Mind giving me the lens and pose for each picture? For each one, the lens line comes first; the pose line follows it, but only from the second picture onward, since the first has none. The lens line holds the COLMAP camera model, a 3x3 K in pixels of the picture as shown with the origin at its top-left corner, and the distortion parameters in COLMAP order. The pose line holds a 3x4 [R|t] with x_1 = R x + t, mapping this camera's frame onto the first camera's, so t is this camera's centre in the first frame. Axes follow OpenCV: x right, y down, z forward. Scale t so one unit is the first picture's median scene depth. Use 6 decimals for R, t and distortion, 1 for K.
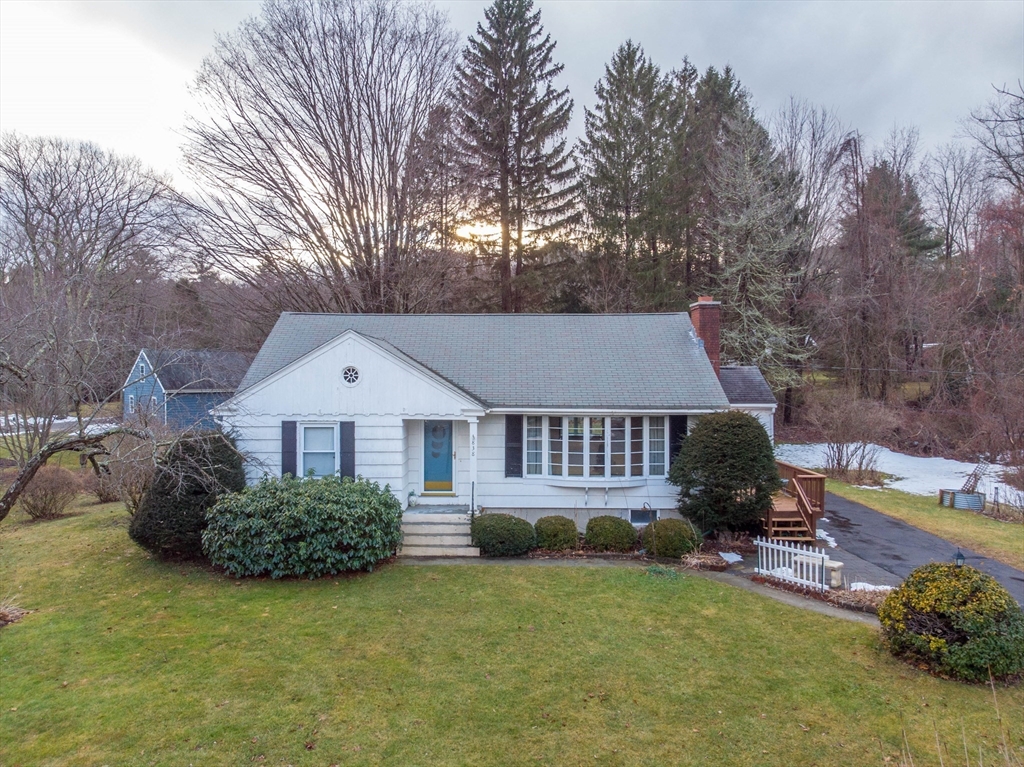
lens RADIAL K [[752.4, 0, 519.2], [0, 752.4, 386.6], [0, 0, 1]] dist [-0.009235, -0.005377]
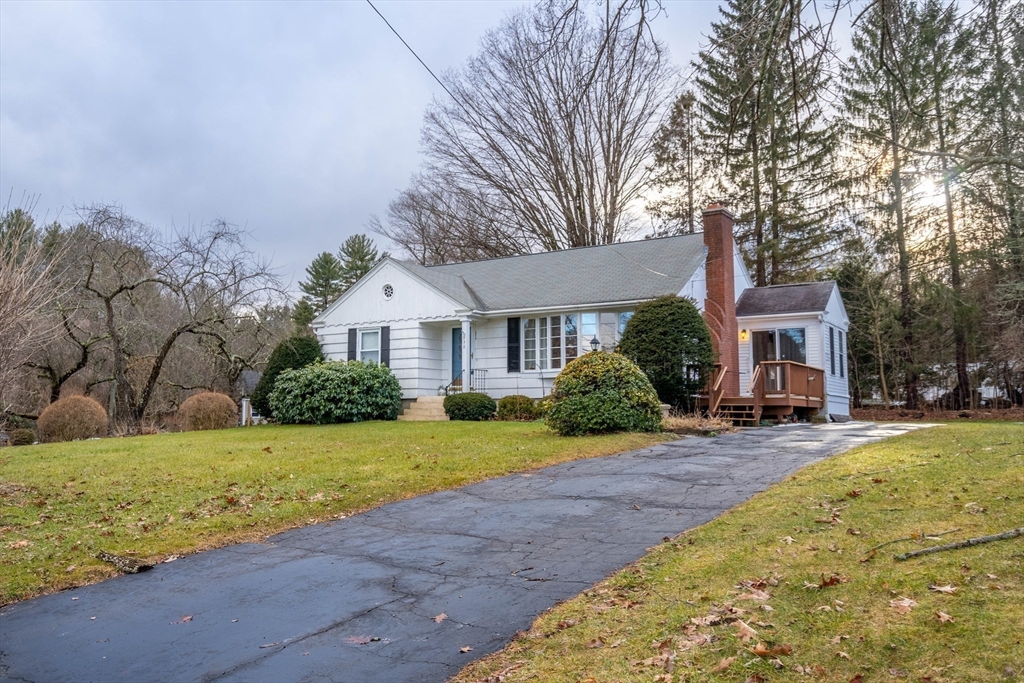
lens RADIAL K [[815.3, 0, 510.7], [0, 815.3, 343.2], [0, 0, 1]] dist [0.004047, 0.008462]
pose [[0.841576, -0.051901, -0.537640, 0.672528], [-0.008630, 0.993954, -0.109460, 0.214397], [0.540070, 0.096759, 0.836039, -0.066616]]
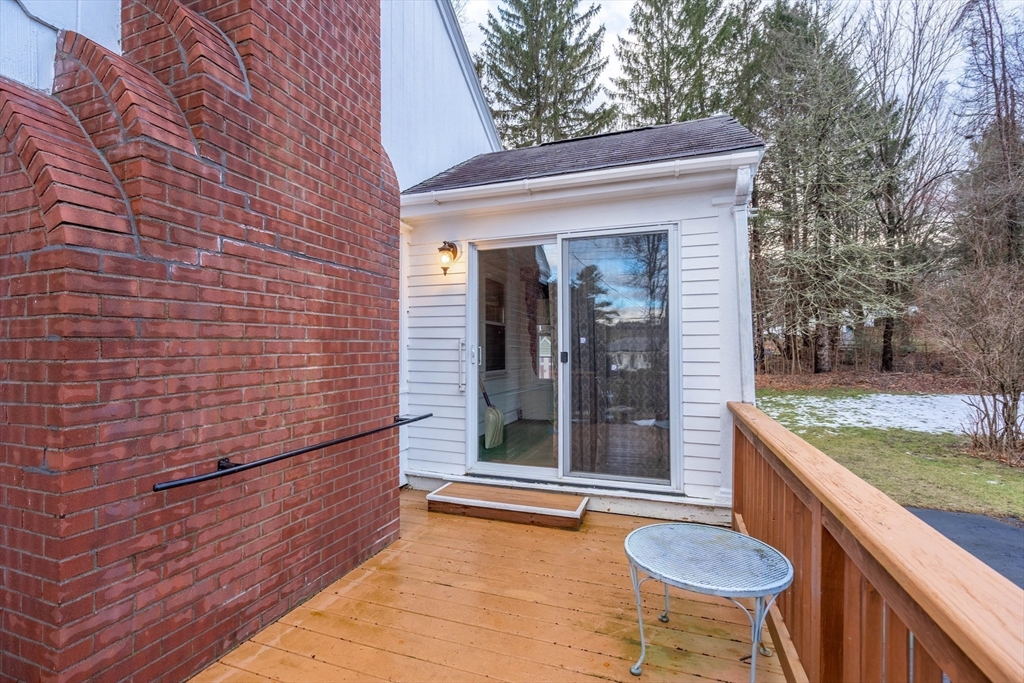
lens RADIAL K [[463.0, 0, 508.0], [0, 463.0, 340.9], [0, 0, 1]] dist [0.000399, 0.001046]
pose [[0.938461, -0.011001, -0.345211, 0.385701], [-0.003365, 0.999154, -0.040988, 0.100767], [0.345370, 0.039627, 0.937630, 1.027809]]
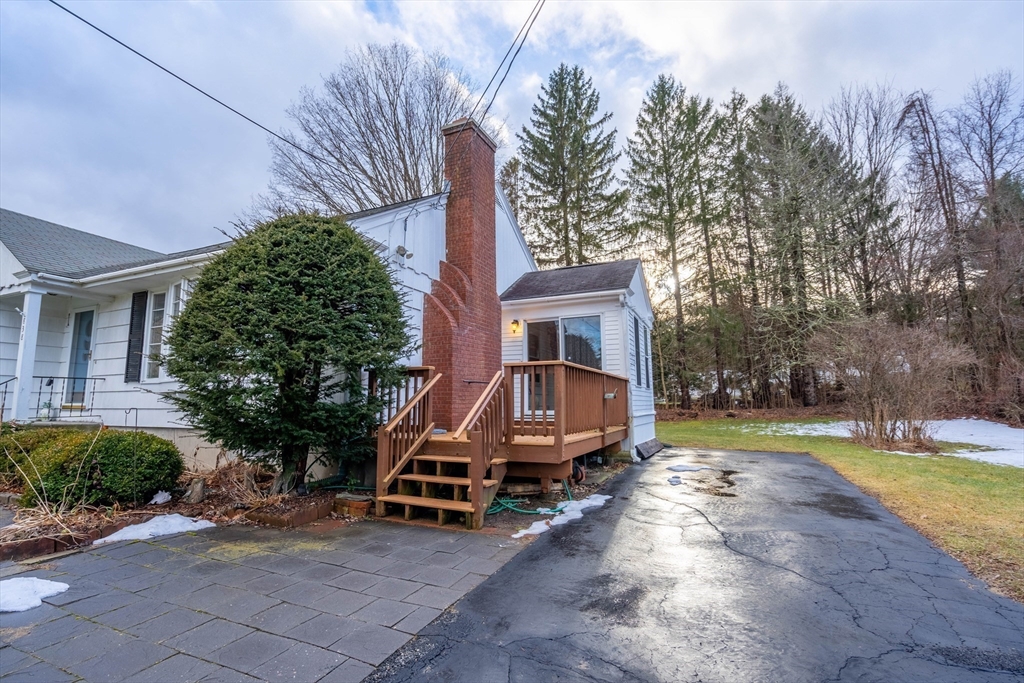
lens RADIAL K [[463.0, 0, 508.0], [0, 463.0, 340.9], [0, 0, 1]] dist [0.000399, 0.001046]
pose [[0.909559, -0.064284, -0.410572, 0.489391], [0.001119, 0.988339, -0.152266, 0.148245], [0.415572, 0.138036, 0.899025, 0.754410]]
